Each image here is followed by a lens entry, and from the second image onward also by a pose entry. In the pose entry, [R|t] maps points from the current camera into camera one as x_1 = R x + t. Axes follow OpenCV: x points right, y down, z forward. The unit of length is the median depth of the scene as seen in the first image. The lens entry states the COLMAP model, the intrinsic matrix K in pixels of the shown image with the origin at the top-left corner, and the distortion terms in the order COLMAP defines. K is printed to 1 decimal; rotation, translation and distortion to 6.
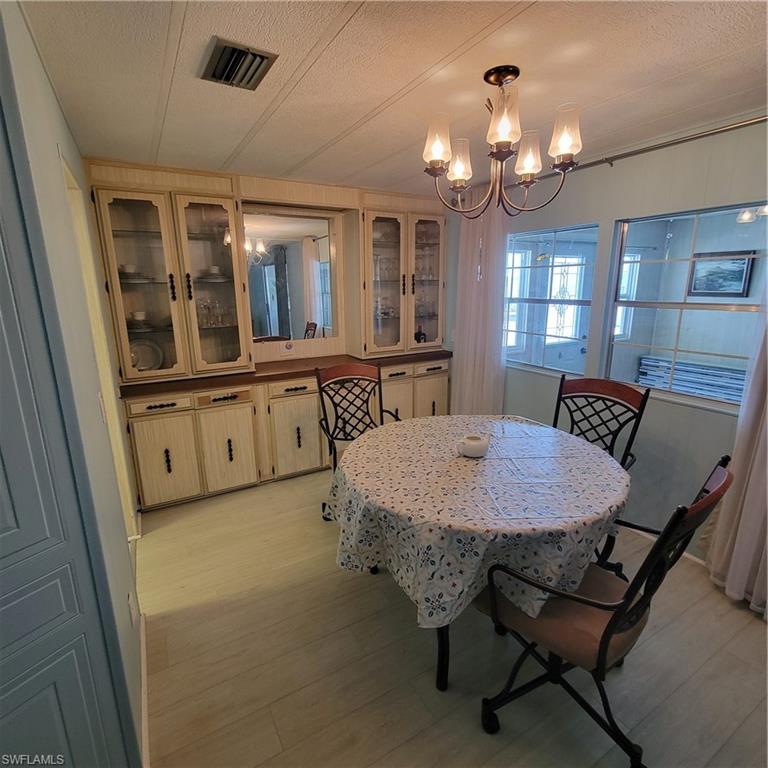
lens RADIAL K [[418.3, 0, 379.8], [0, 418.3, 382.4], [0, 0, 1]] dist [0.001602, -0.000304]
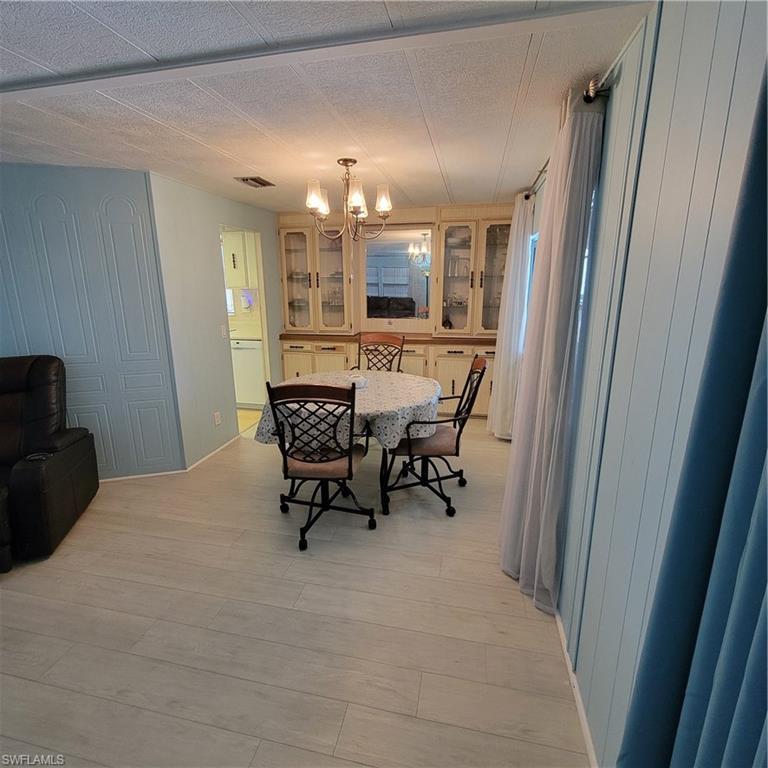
lens RADIAL K [[418.3, 0, 379.8], [0, 418.3, 382.4], [0, 0, 1]] dist [0.001602, -0.000304]
pose [[0.741836, 0.167178, -0.649408, 0.864568], [-0.155827, 0.984892, 0.075537, 0.013525], [0.652225, 0.045159, 0.756679, -0.102922]]
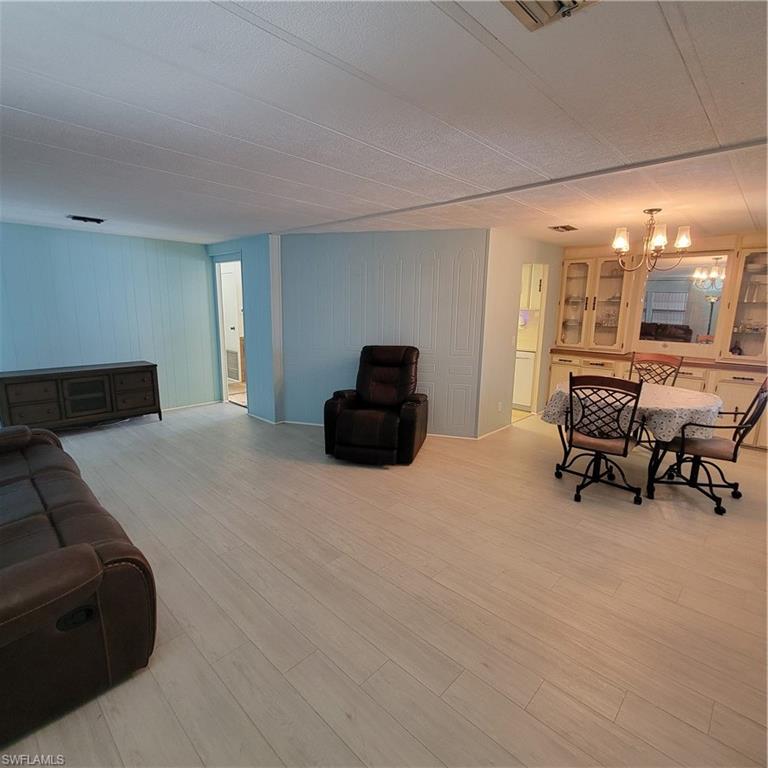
lens RADIAL K [[418.3, 0, 379.8], [0, 418.3, 382.4], [0, 0, 1]] dist [0.001602, -0.000304]
pose [[0.284223, 0.194836, -0.938752, 1.096542], [-0.234886, 0.963446, 0.128845, 0.101933], [0.929541, 0.183879, 0.319598, -0.454469]]
